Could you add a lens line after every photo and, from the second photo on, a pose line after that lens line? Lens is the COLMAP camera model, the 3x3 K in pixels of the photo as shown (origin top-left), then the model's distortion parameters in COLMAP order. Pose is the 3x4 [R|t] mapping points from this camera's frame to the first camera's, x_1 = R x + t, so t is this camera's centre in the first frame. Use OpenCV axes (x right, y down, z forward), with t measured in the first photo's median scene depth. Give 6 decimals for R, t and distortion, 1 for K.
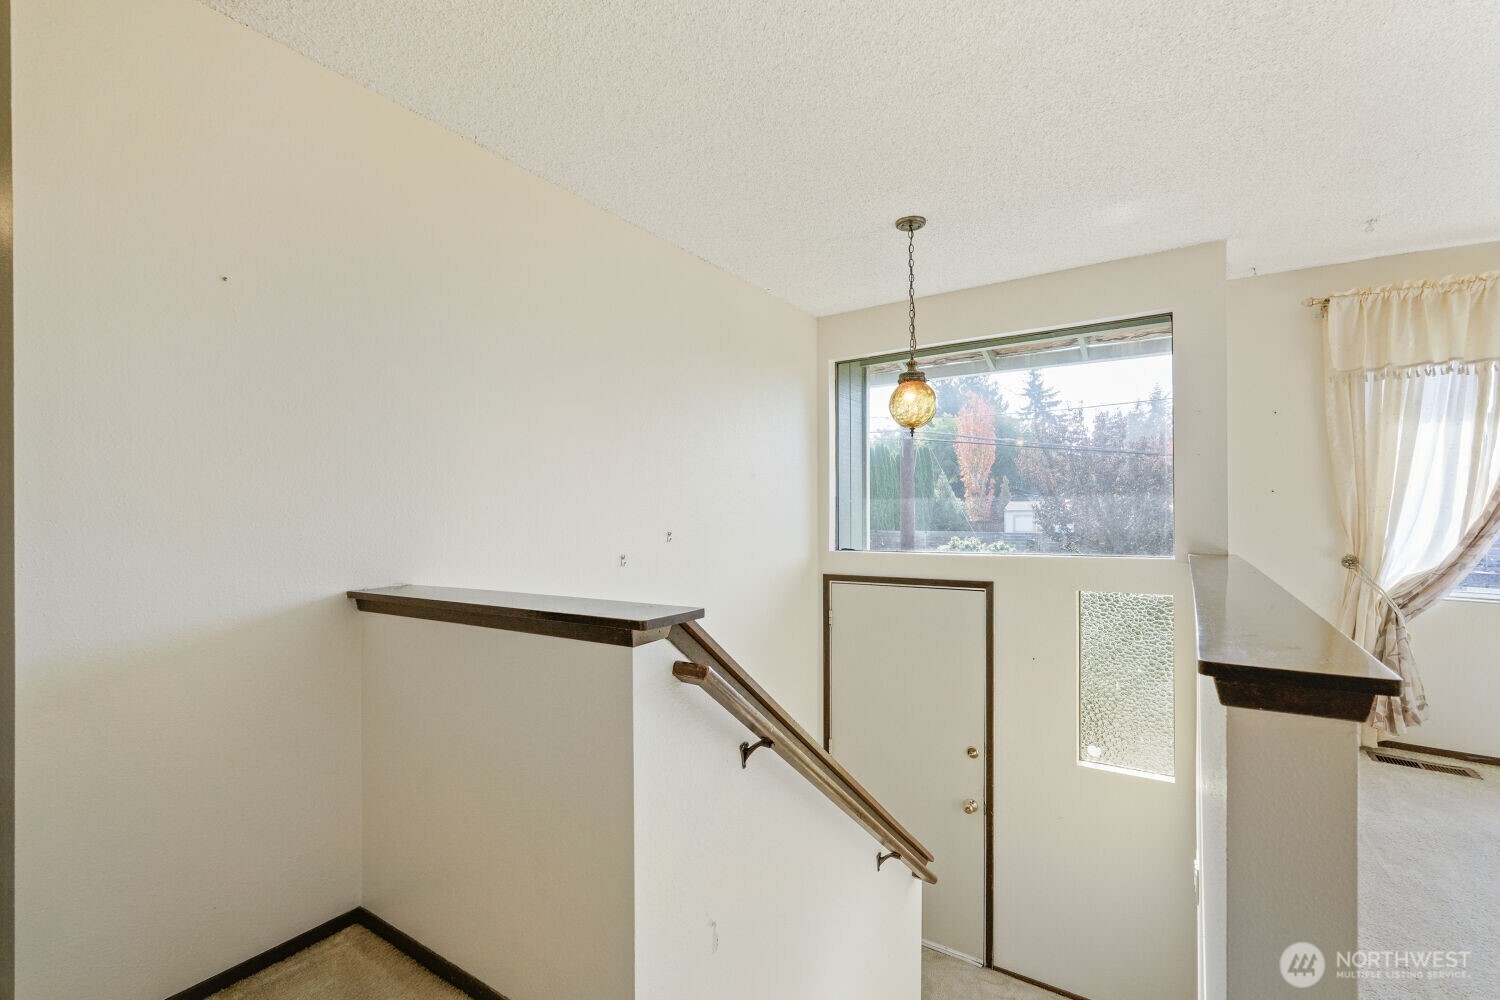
lens RADIAL K [[668.5, 0, 736.9], [0, 668.5, 505.4], [0, 0, 1]] dist [-0.009359, 0.003616]
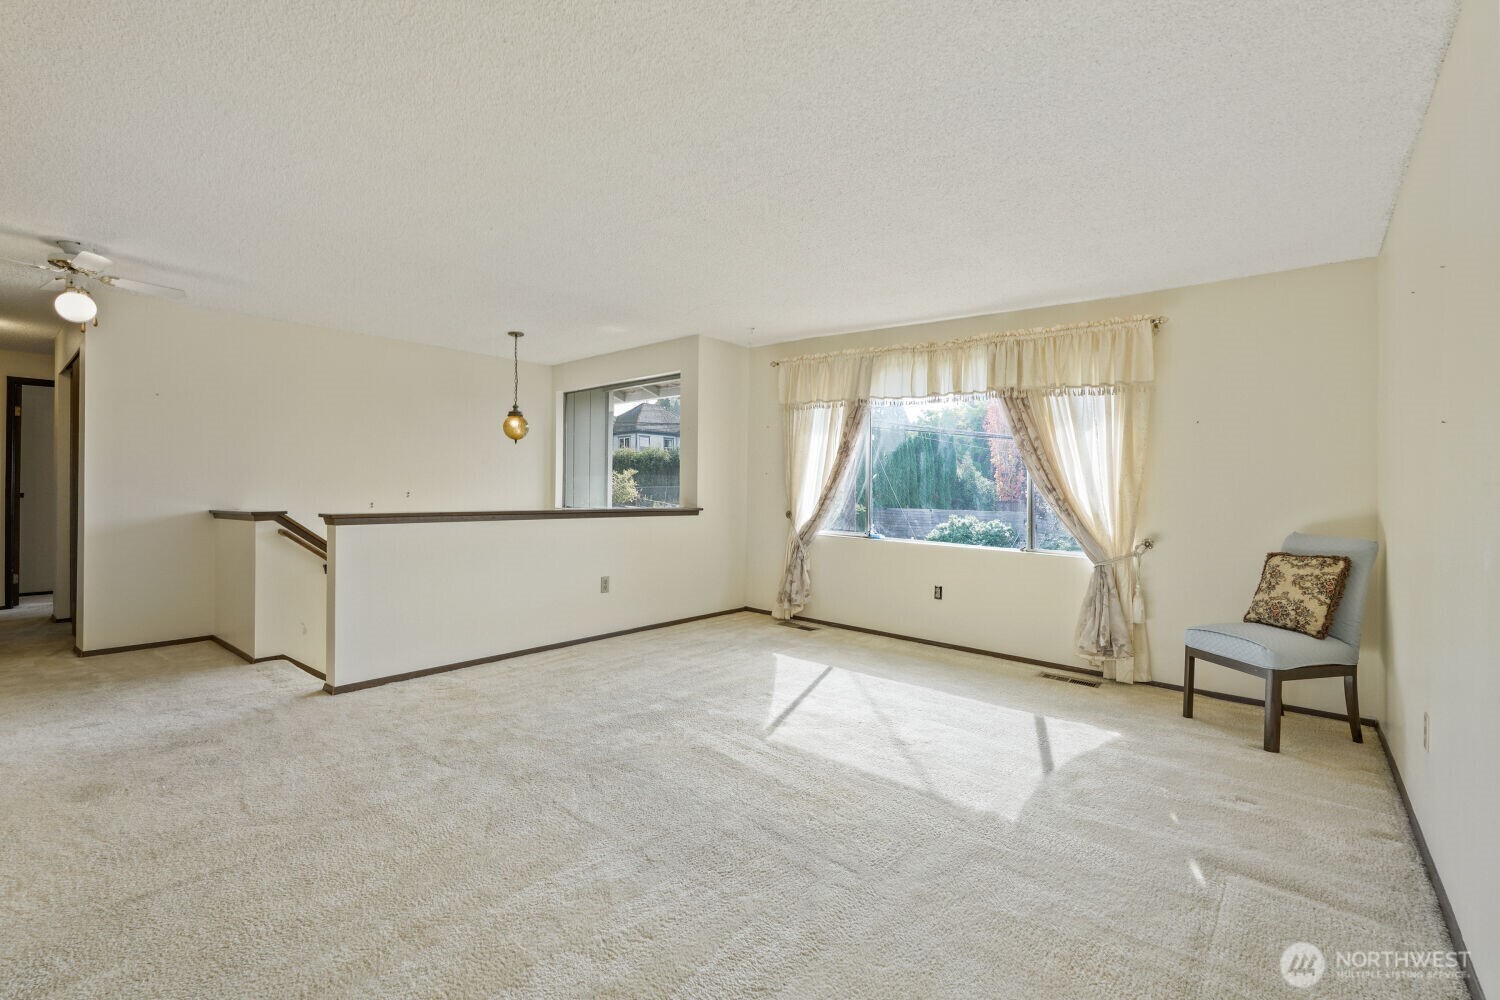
lens RADIAL K [[668.5, 0, 745.6], [0, 668.5, 491.5], [0, 0, 1]] dist [-0.009359, 0.003616]
pose [[0.994154, 0.011200, -0.107390, 1.048656], [-0.009934, 0.999875, 0.012319, 0.004583], [0.107515, -0.011181, 0.994141, -0.790877]]
